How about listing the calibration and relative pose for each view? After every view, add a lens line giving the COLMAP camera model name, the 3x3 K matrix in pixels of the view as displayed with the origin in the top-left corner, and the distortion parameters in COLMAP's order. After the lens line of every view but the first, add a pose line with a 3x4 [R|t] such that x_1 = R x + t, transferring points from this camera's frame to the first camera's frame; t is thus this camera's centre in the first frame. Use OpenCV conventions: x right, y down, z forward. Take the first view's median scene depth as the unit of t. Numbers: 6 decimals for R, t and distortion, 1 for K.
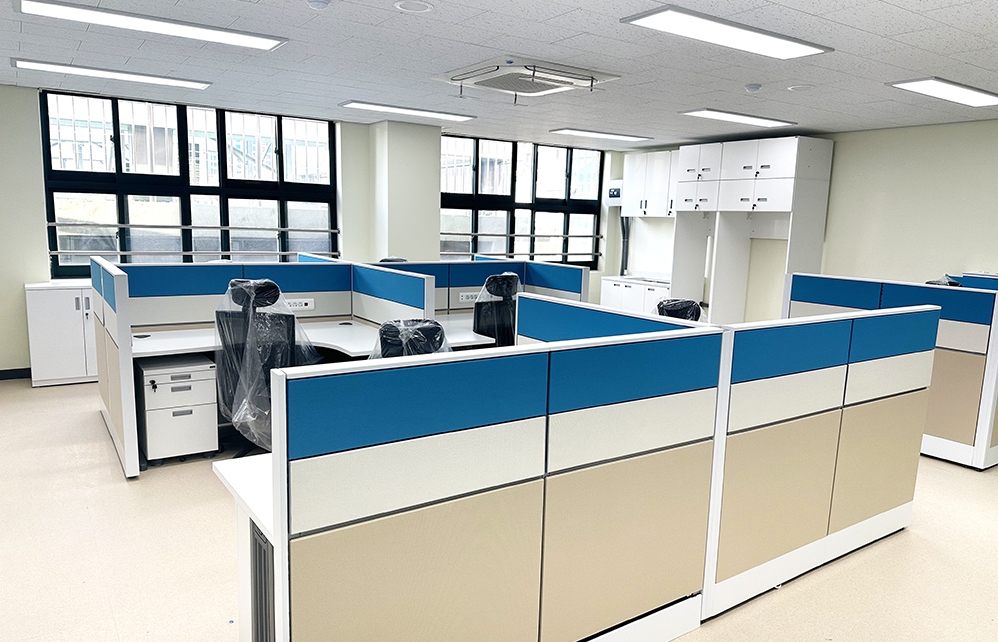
lens RADIAL K [[699.0, 0, 497.2], [0, 699.0, 363.7], [0, 0, 1]] dist [-0.007947, -0.004725]
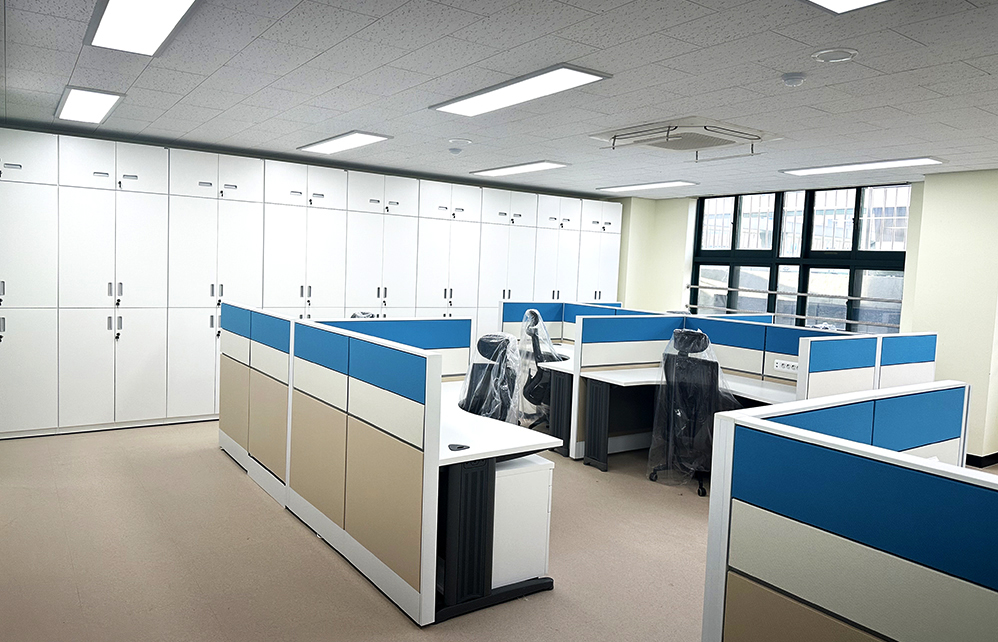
lens RADIAL K [[726.2, 0, 499.0], [0, 726.2, 321.0], [0, 0, 1]] dist [-0.007769, -0.004120]
pose [[0.044229, 0.044202, -0.998043, 0.819211], [-0.242495, 0.969618, 0.032197, -0.085347], [0.969144, 0.240596, 0.053604, 0.553208]]
